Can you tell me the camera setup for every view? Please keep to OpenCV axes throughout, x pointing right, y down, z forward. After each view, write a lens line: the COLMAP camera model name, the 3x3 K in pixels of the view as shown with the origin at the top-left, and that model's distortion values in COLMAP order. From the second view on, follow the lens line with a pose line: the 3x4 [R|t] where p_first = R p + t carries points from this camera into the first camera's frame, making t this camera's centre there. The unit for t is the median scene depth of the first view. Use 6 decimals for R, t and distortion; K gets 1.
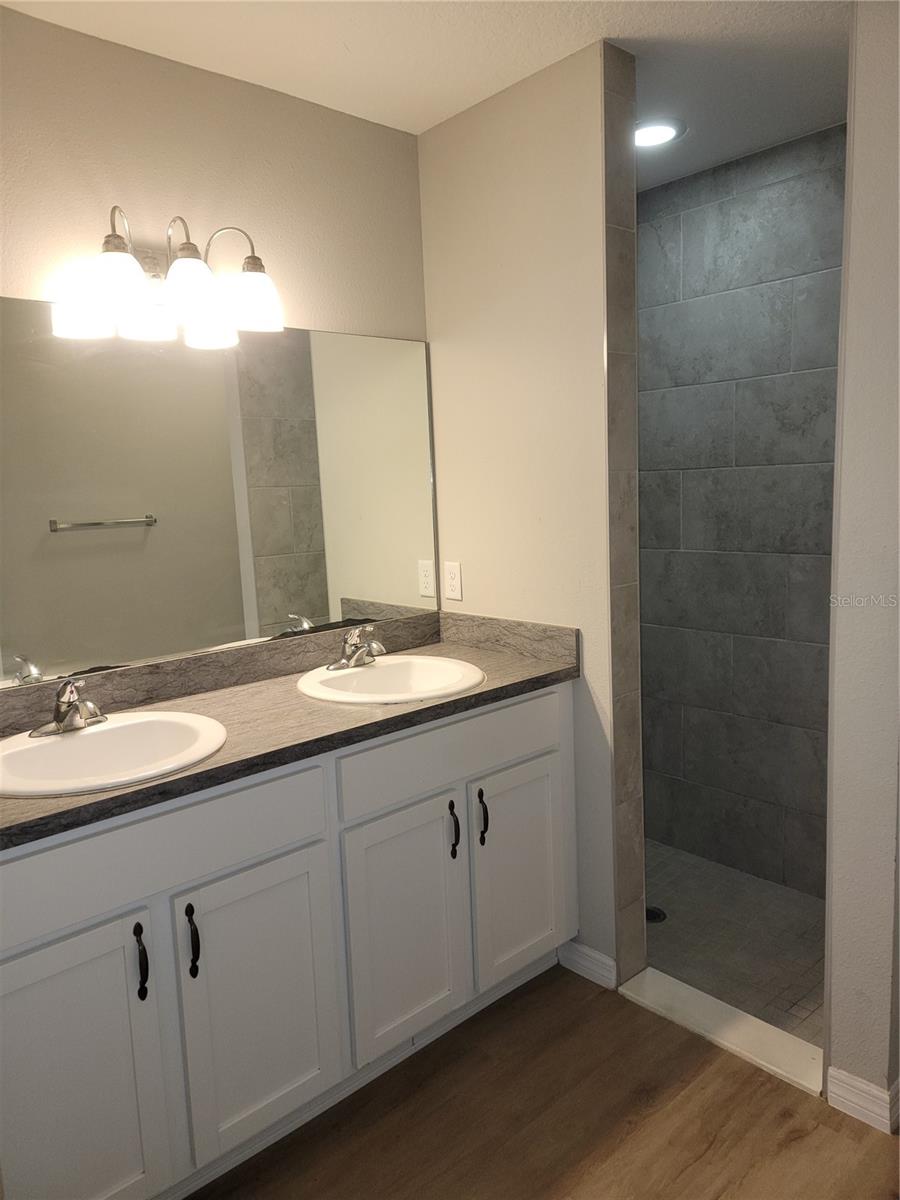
lens RADIAL K [[830.6, 0, 441.6], [0, 830.6, 593.2], [0, 0, 1]] dist [0.074568, -0.055243]
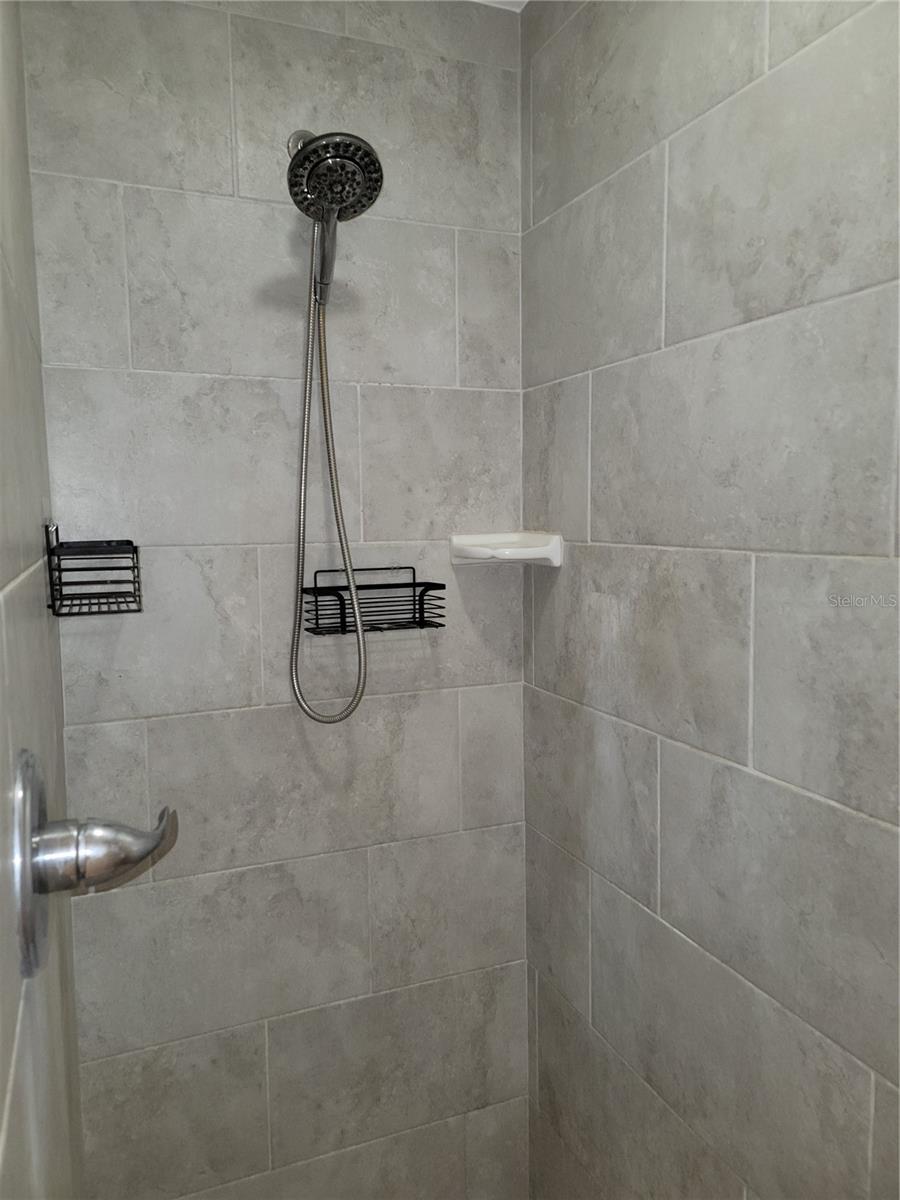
lens RADIAL K [[830.6, 0, 450.0], [0, 830.6, 591.9], [0, 0, 1]] dist [0.074568, -0.055243]
pose [[0.943403, 0.059599, -0.326251, 0.350822], [-0.068859, 0.997483, -0.016898, -0.142900], [0.324423, 0.038407, 0.945132, 0.767126]]
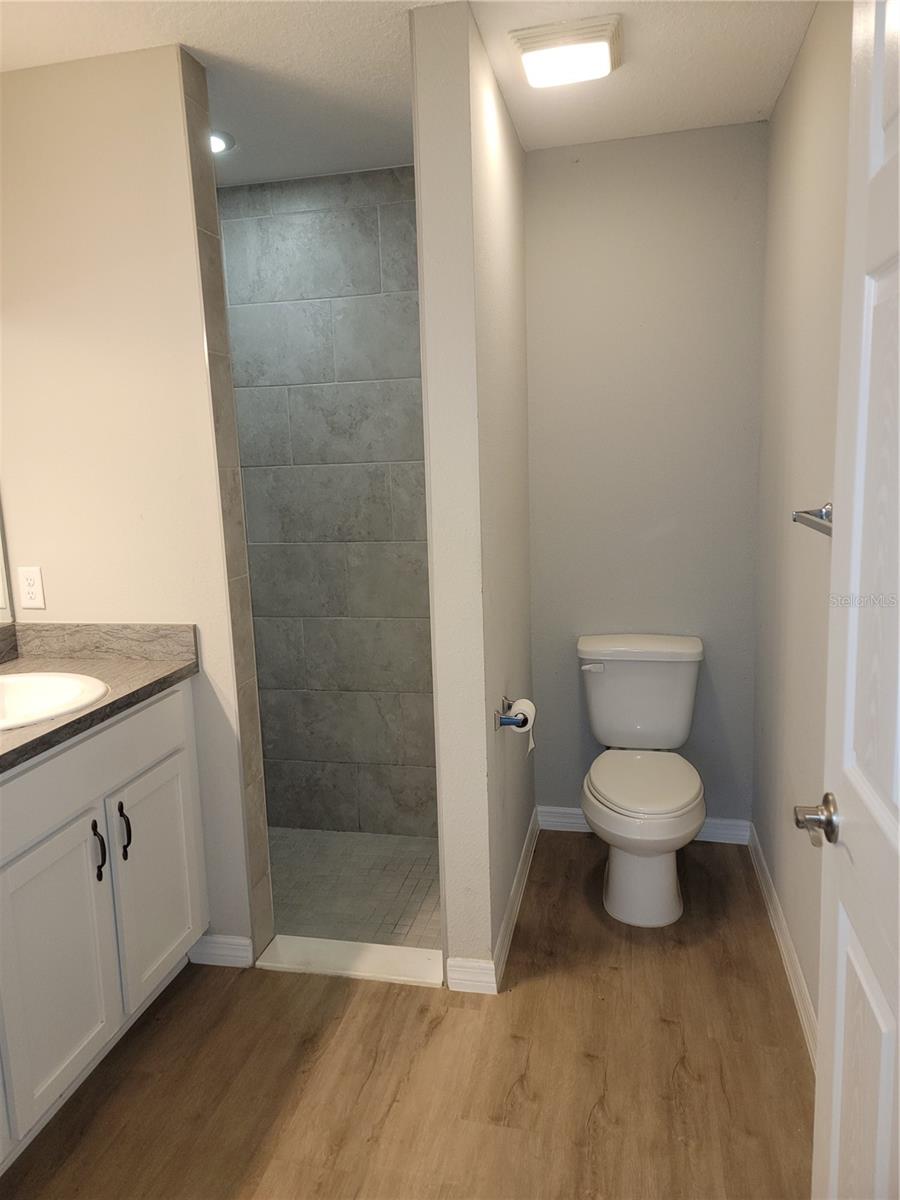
lens RADIAL K [[830.6, 0, 429.9], [0, 830.6, 589.2], [0, 0, 1]] dist [0.074568, -0.055243]
pose [[0.825495, -0.079154, 0.558832, -0.146361], [0.079314, 0.996561, 0.023994, -0.001302], [-0.558809, 0.024516, 0.828934, 0.002241]]
